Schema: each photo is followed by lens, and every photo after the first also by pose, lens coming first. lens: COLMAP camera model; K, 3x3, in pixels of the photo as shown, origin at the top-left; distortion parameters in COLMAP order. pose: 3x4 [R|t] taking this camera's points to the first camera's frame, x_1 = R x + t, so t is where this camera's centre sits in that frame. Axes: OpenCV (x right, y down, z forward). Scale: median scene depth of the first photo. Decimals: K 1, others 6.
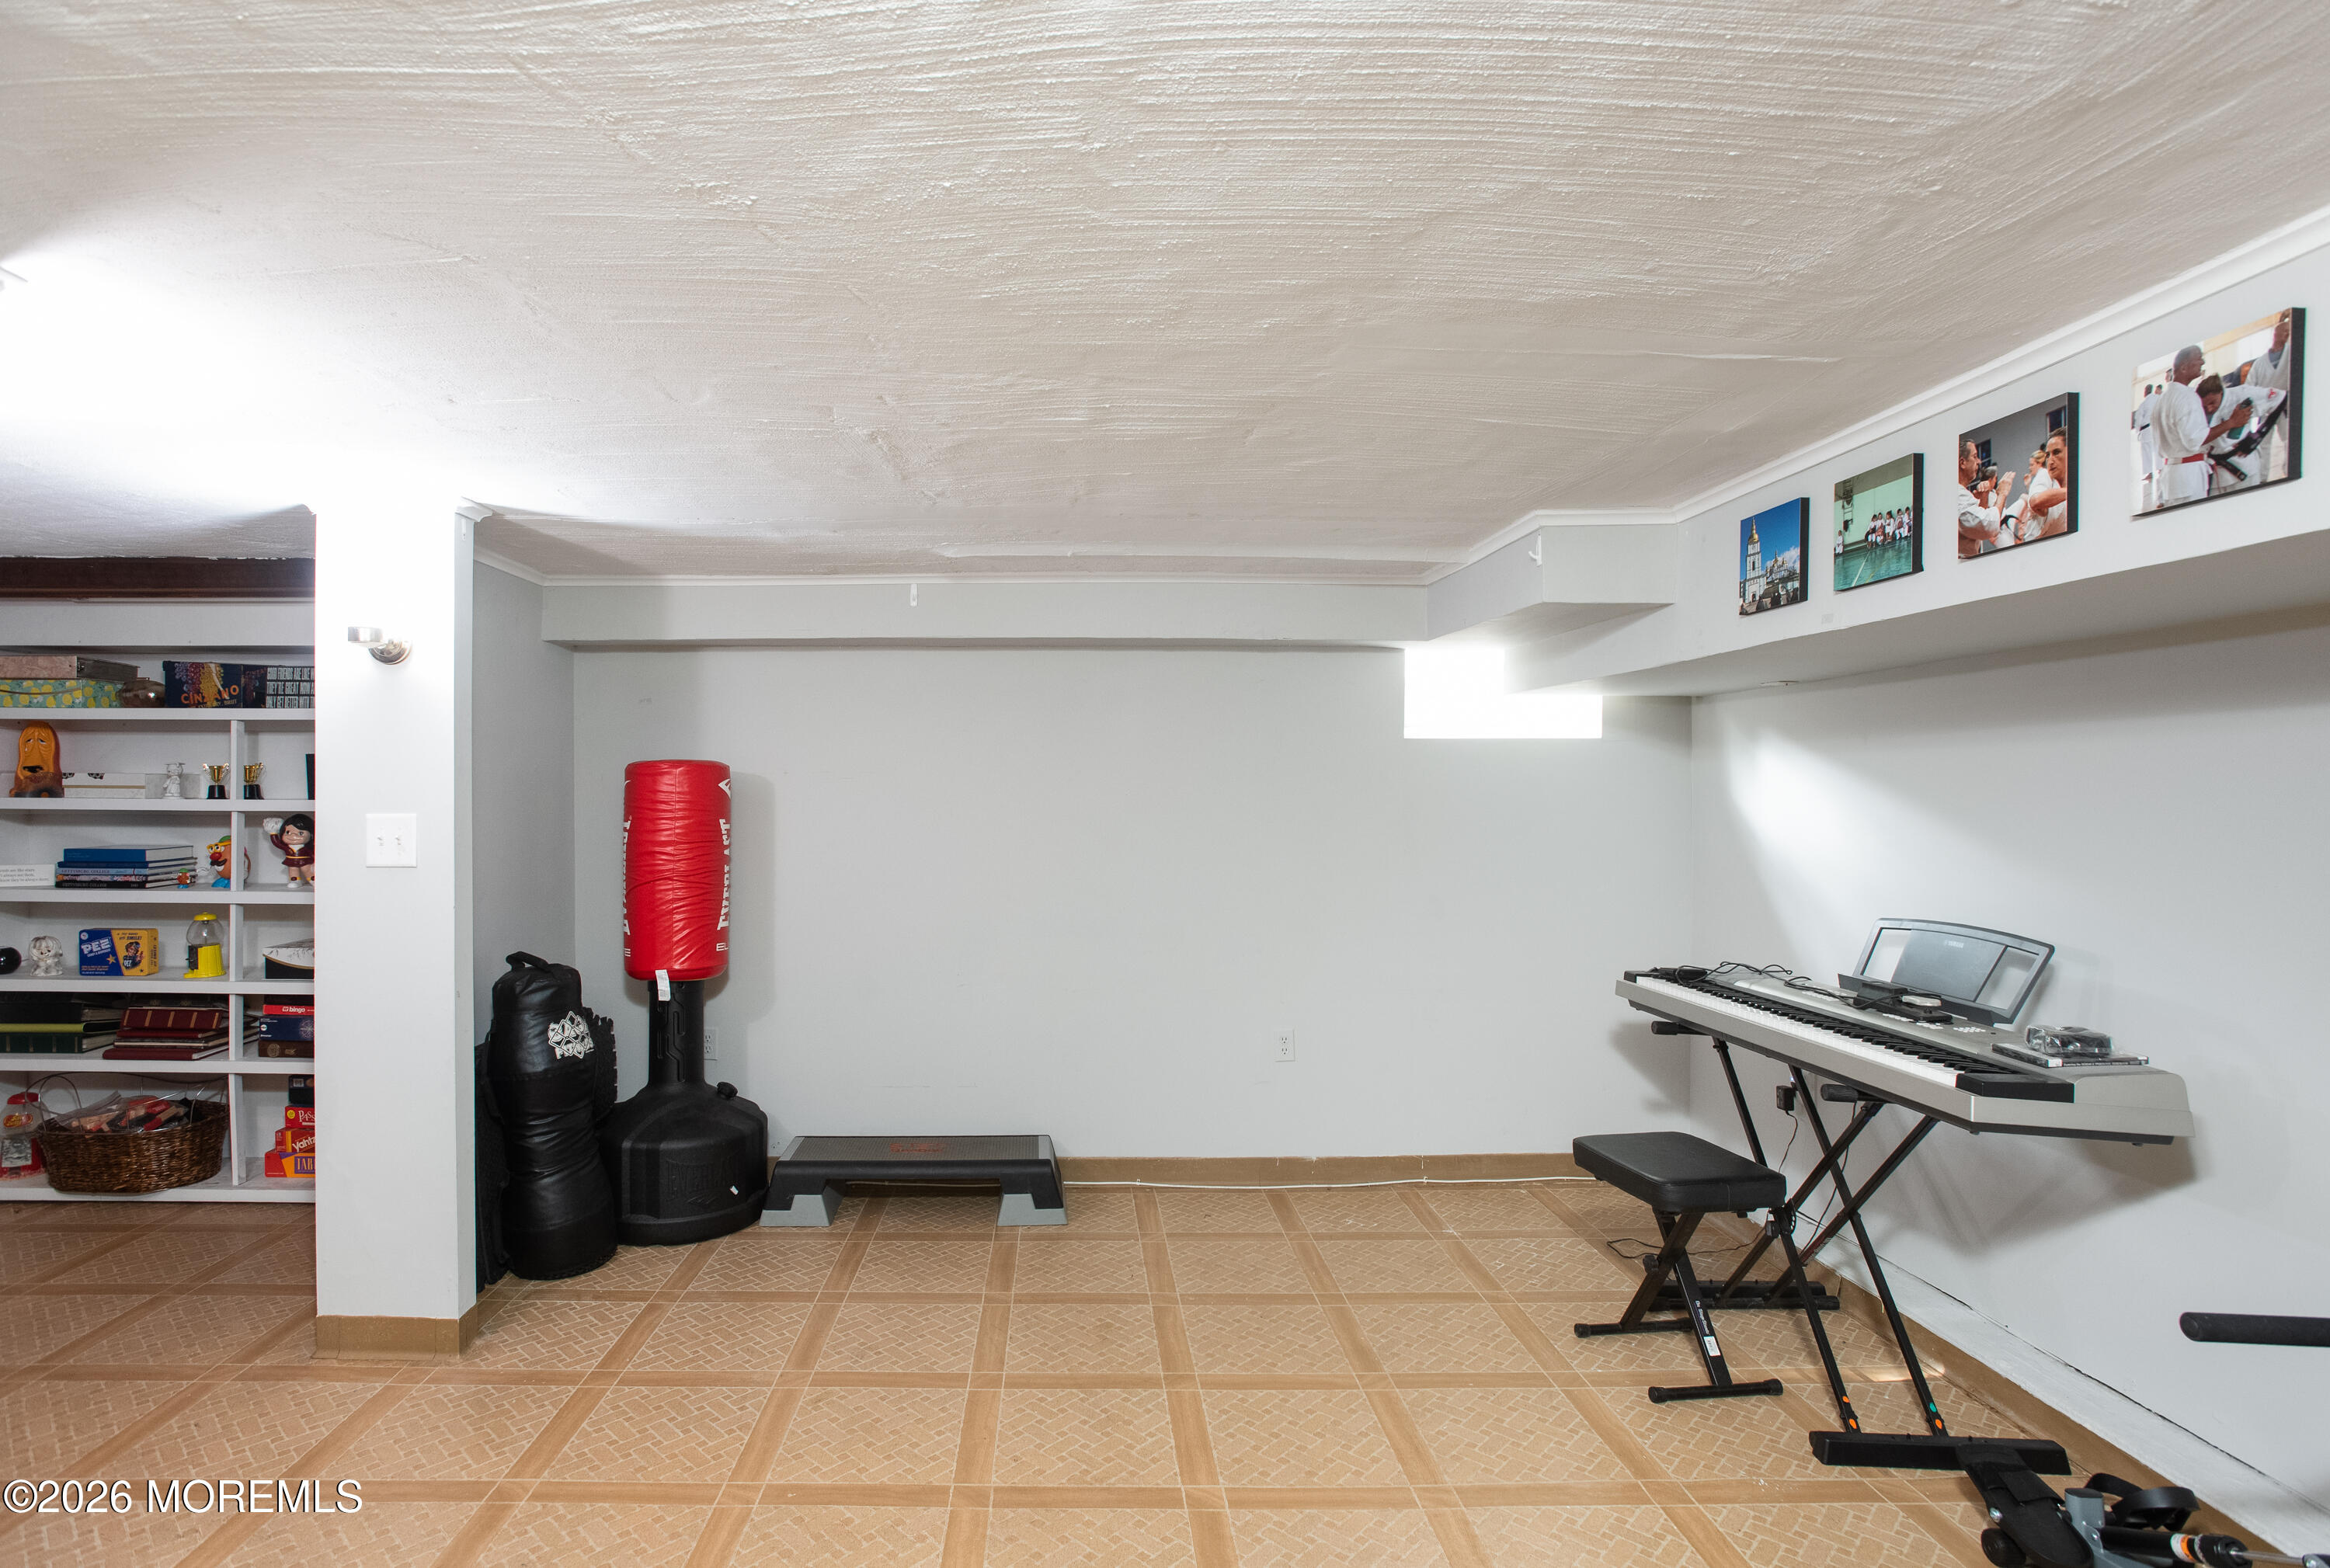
lens RADIAL K [[1109.6, 0, 1163.8], [0, 1109.6, 823.0], [0, 0, 1]] dist [-0.000040, 0.000665]
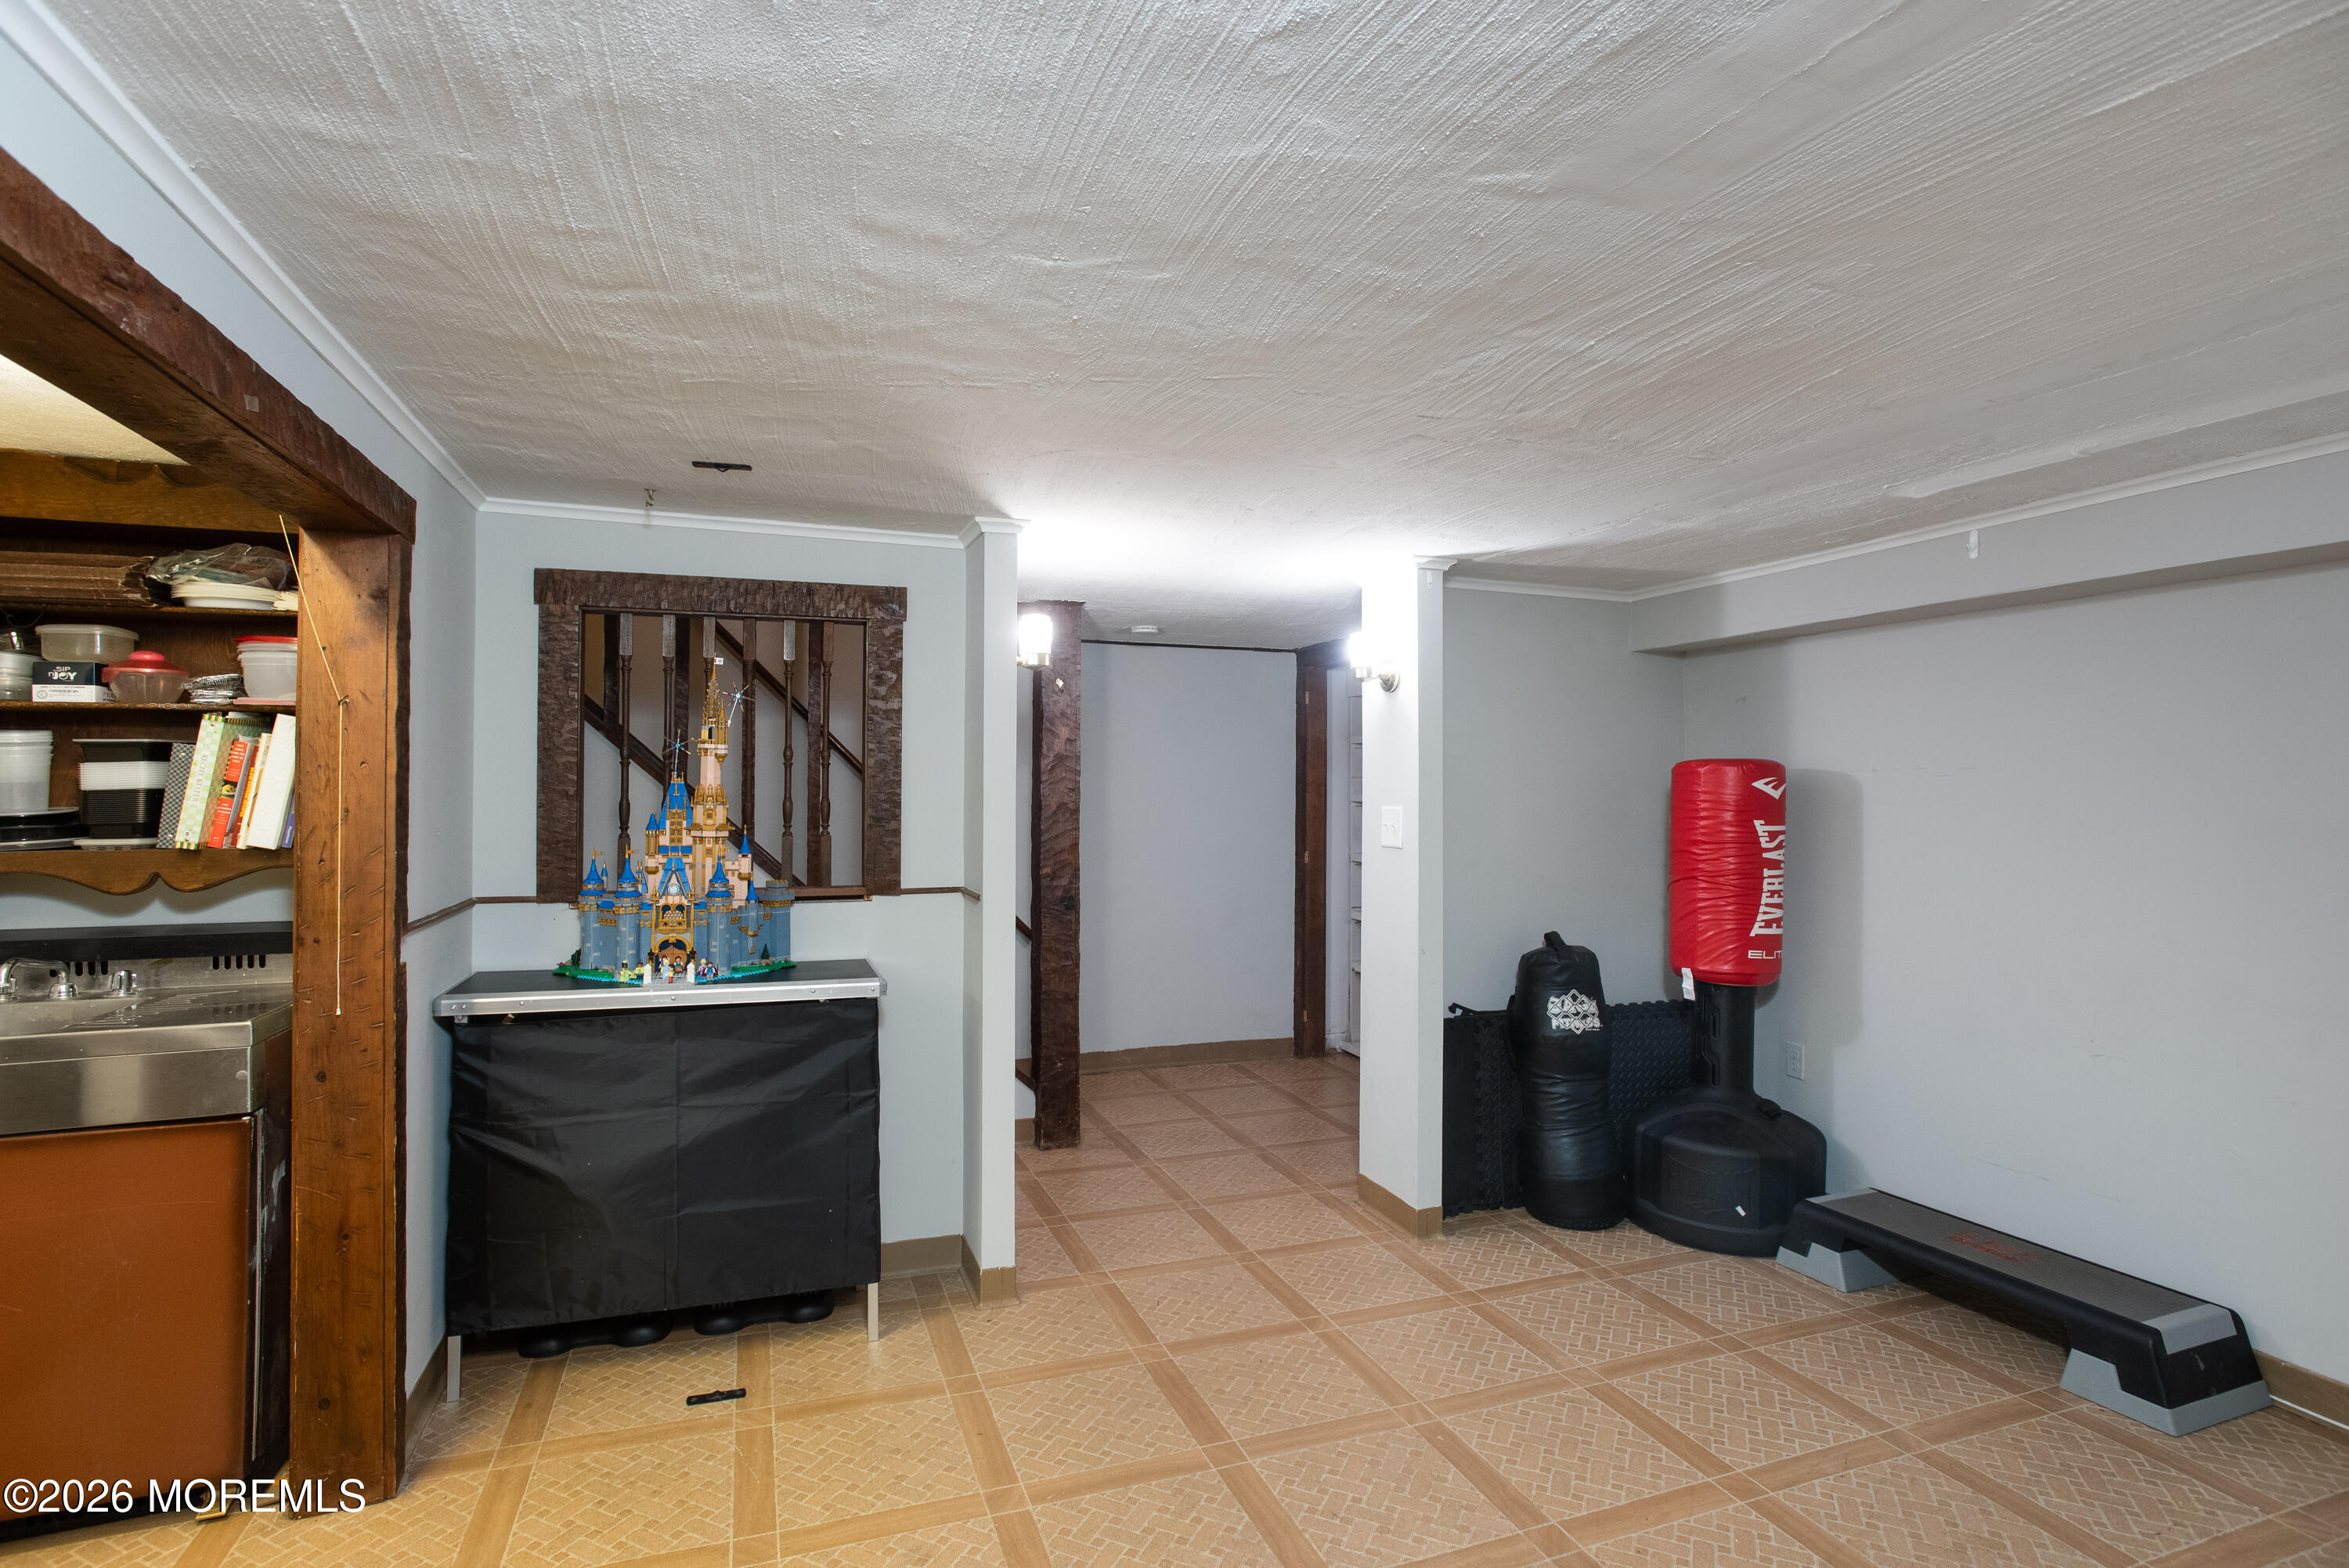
lens RADIAL K [[1133.3, 0, 1173.2], [0, 1133.3, 785.2], [0, 0, 1]] dist [-0.066393, 0.033367]
pose [[0.355755, -0.009261, -0.934534, 0.372199], [-0.027643, 0.999409, -0.020427, -0.000110], [0.934171, 0.033100, 0.355288, 0.223883]]
